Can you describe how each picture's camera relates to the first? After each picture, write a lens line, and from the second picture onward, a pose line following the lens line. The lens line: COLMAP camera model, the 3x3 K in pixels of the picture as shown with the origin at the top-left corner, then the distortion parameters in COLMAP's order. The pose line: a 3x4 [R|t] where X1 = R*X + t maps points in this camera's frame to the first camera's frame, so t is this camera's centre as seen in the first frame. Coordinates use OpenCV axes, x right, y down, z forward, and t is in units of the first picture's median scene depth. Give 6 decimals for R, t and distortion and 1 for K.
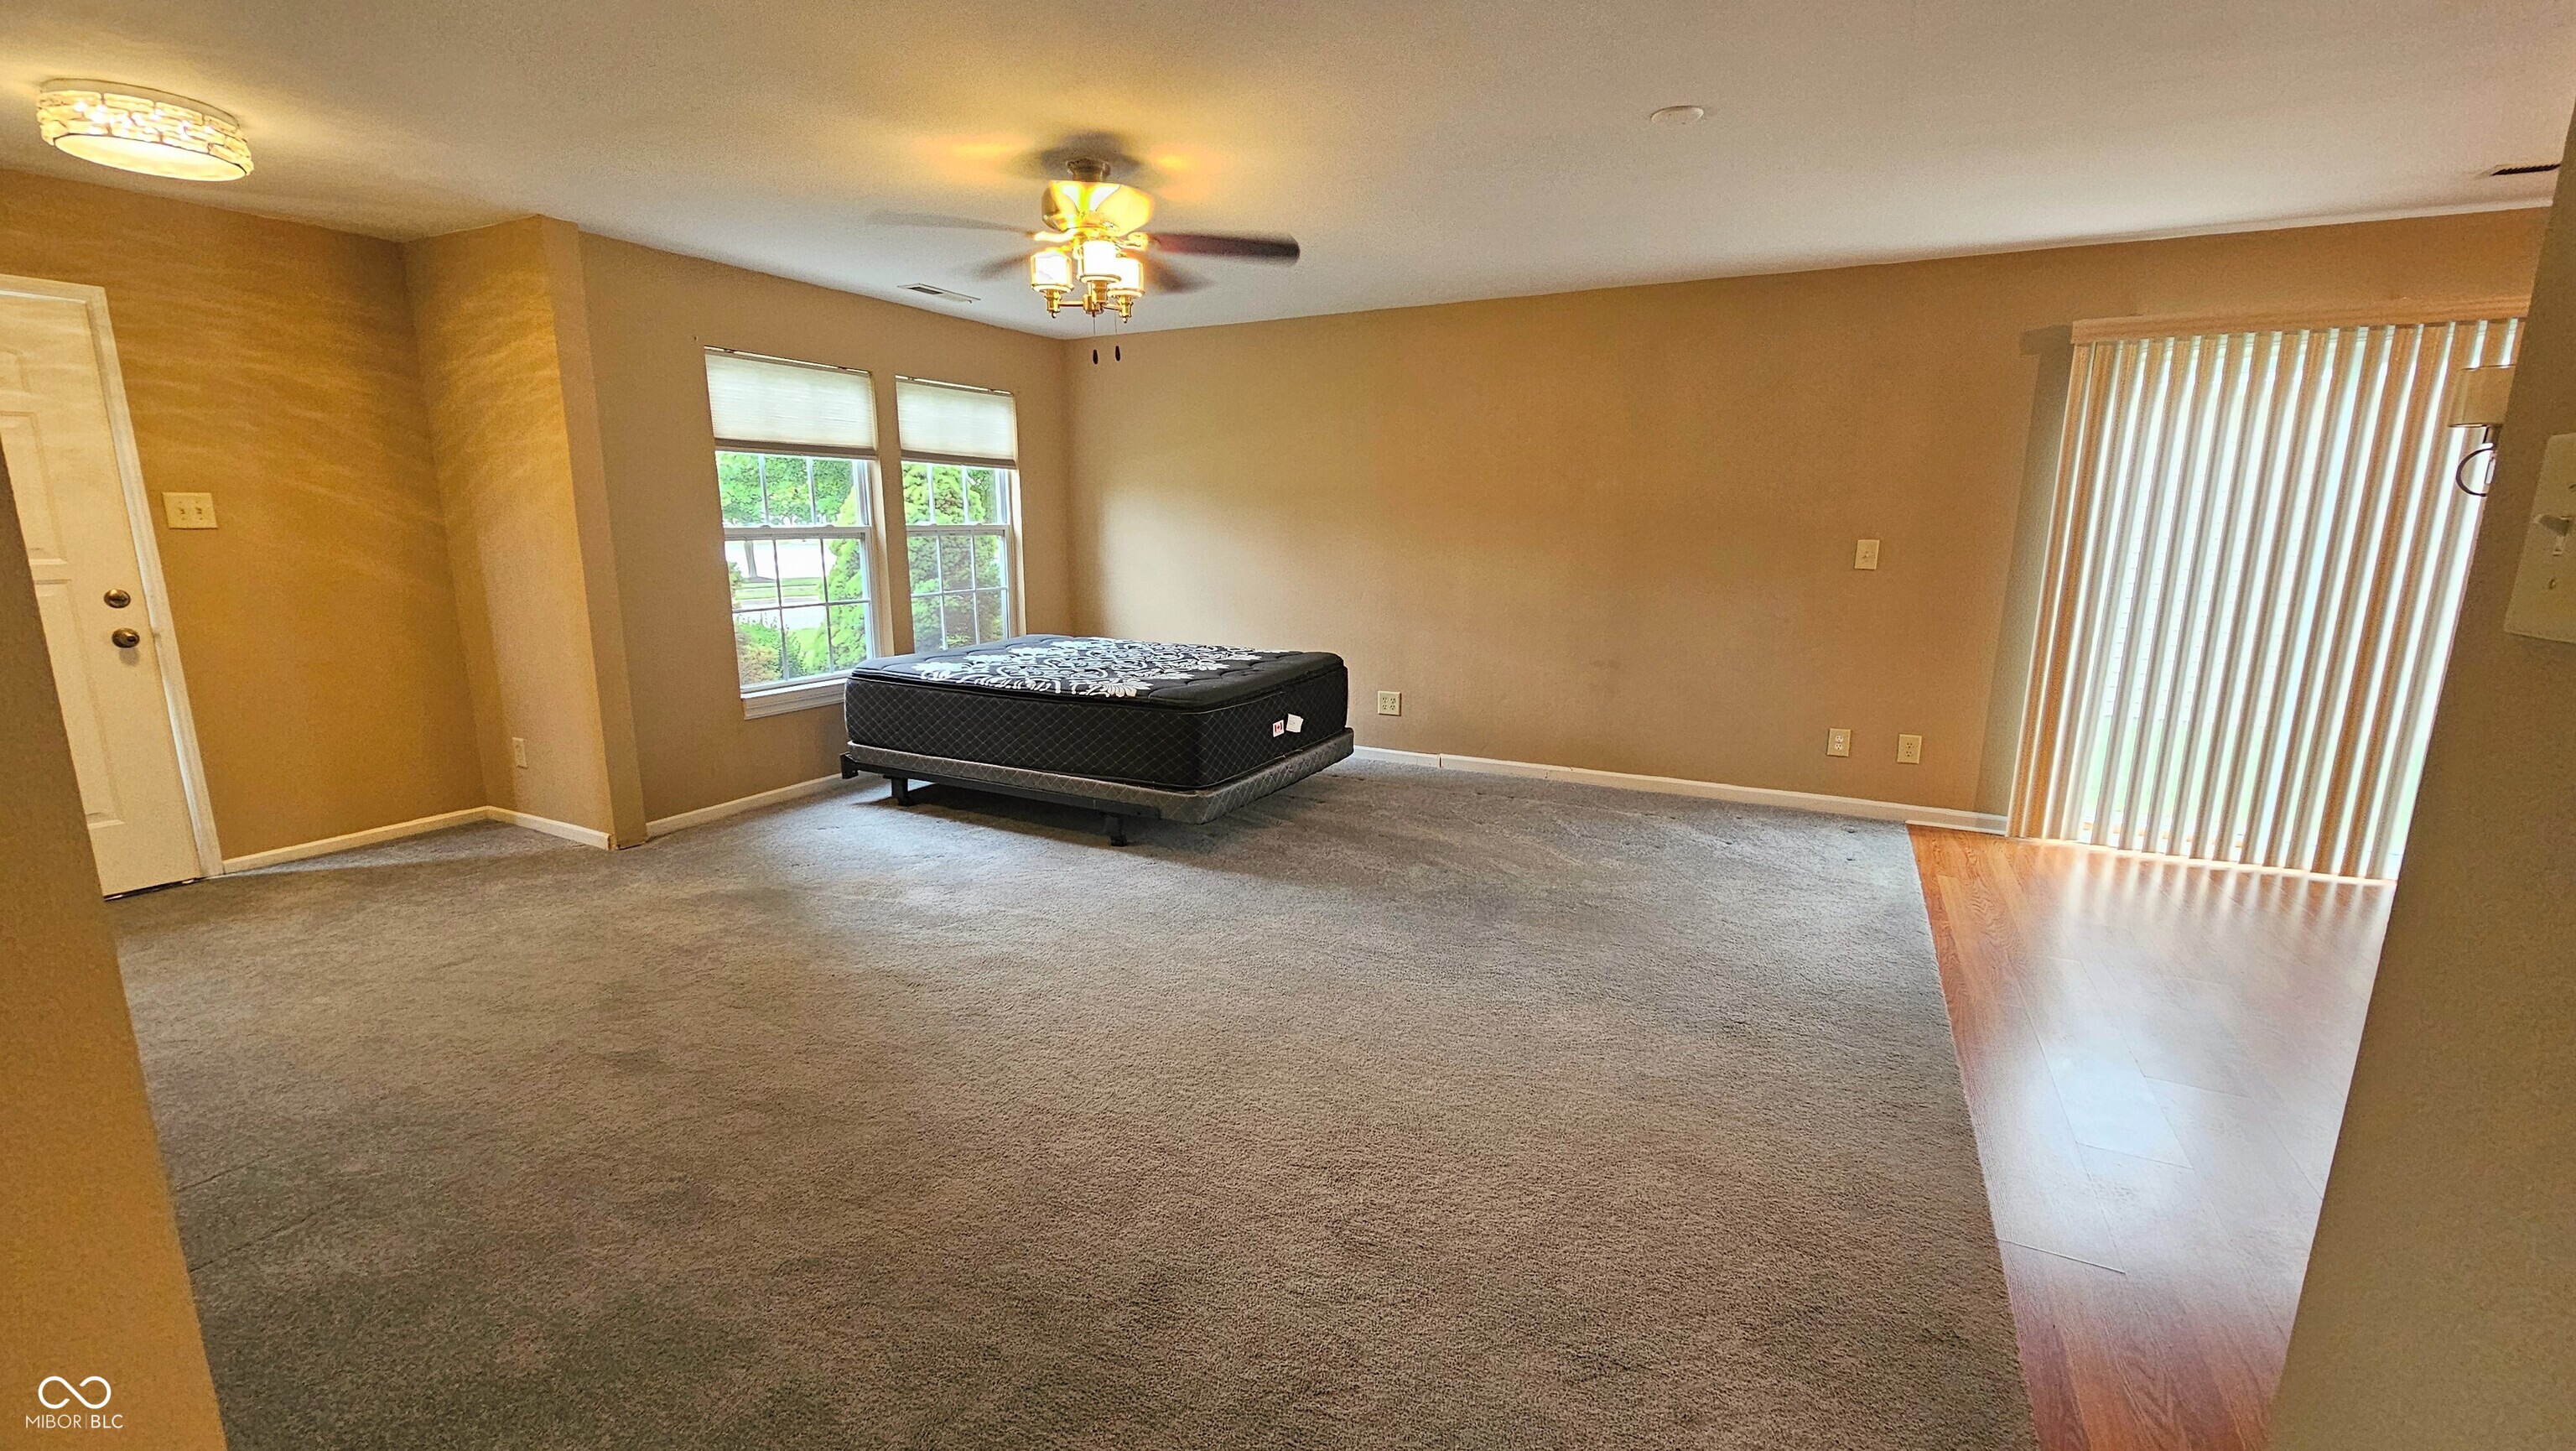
lens RADIAL K [[1047.0, 0, 1277.2], [0, 1047.0, 725.7], [0, 0, 1]] dist [-0.005786, 0.000591]
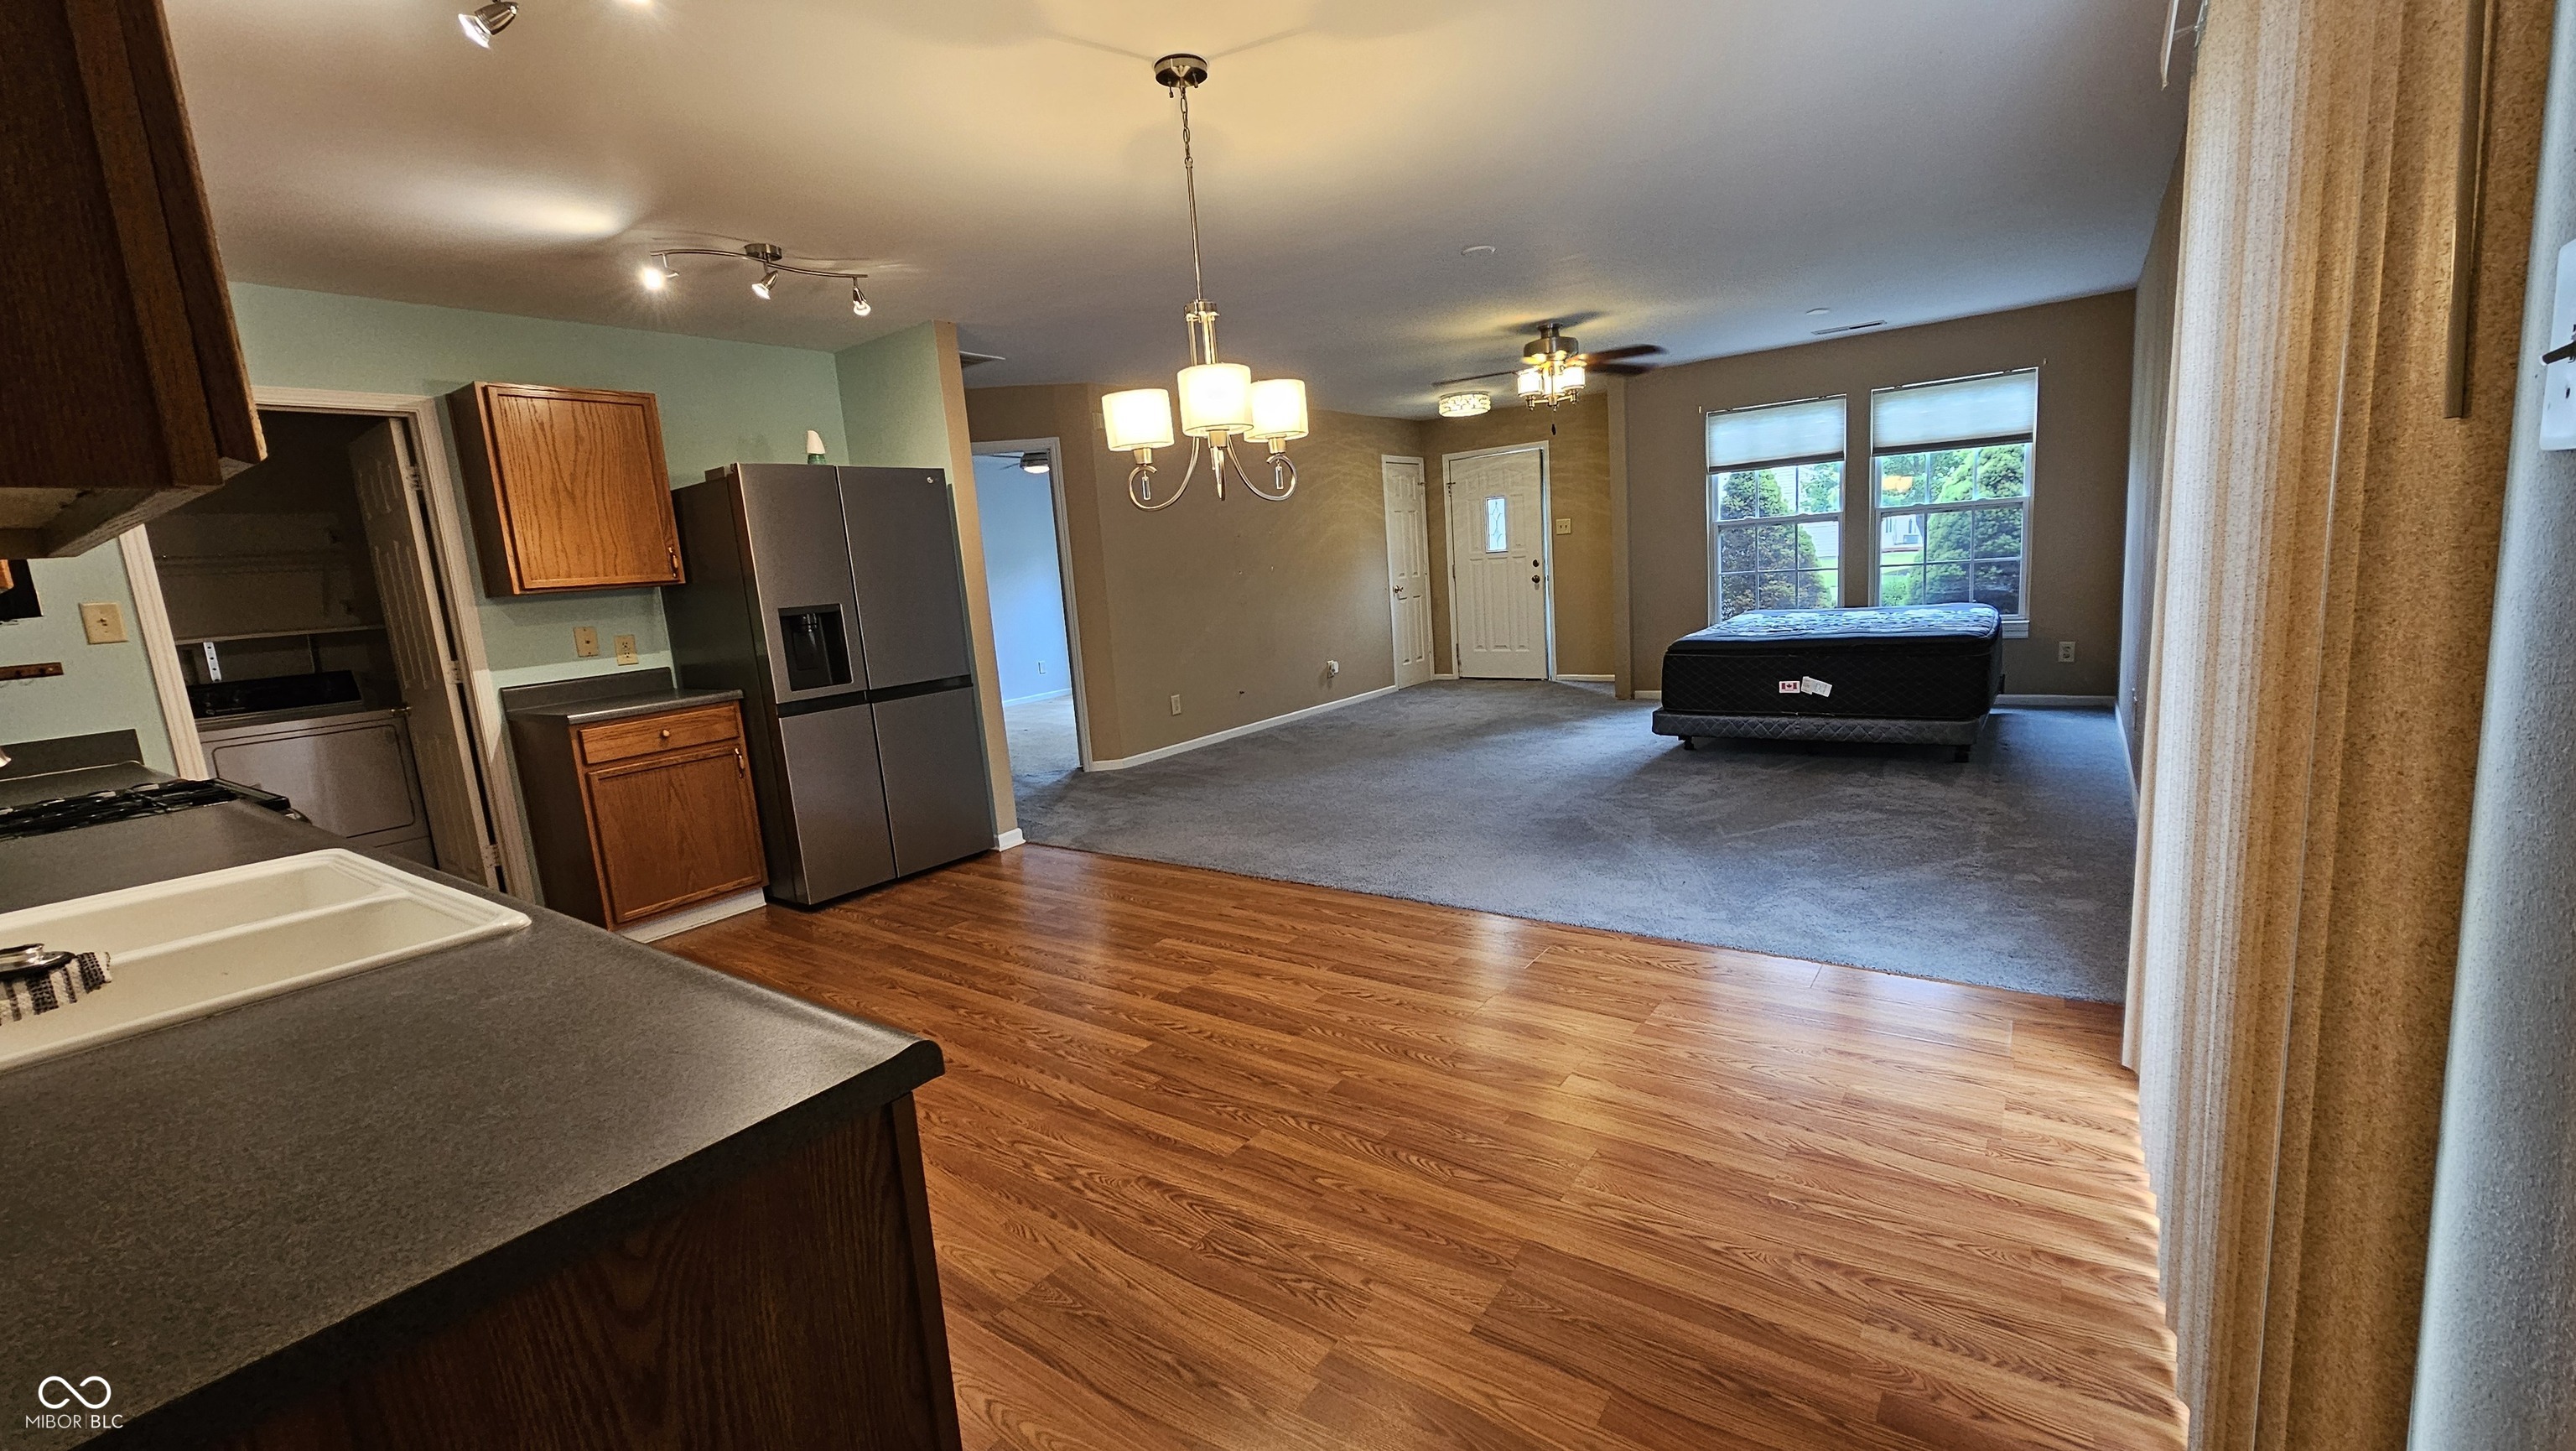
lens RADIAL K [[1047.0, 0, 1298.1], [0, 1047.0, 725.6], [0, 0, 1]] dist [-0.005786, 0.000591]
pose [[-0.140061, 0.164570, -0.976371, 1.116367], [-0.116429, 0.976512, 0.181295, -0.094605], [0.983274, 0.139070, -0.117611, 0.569284]]
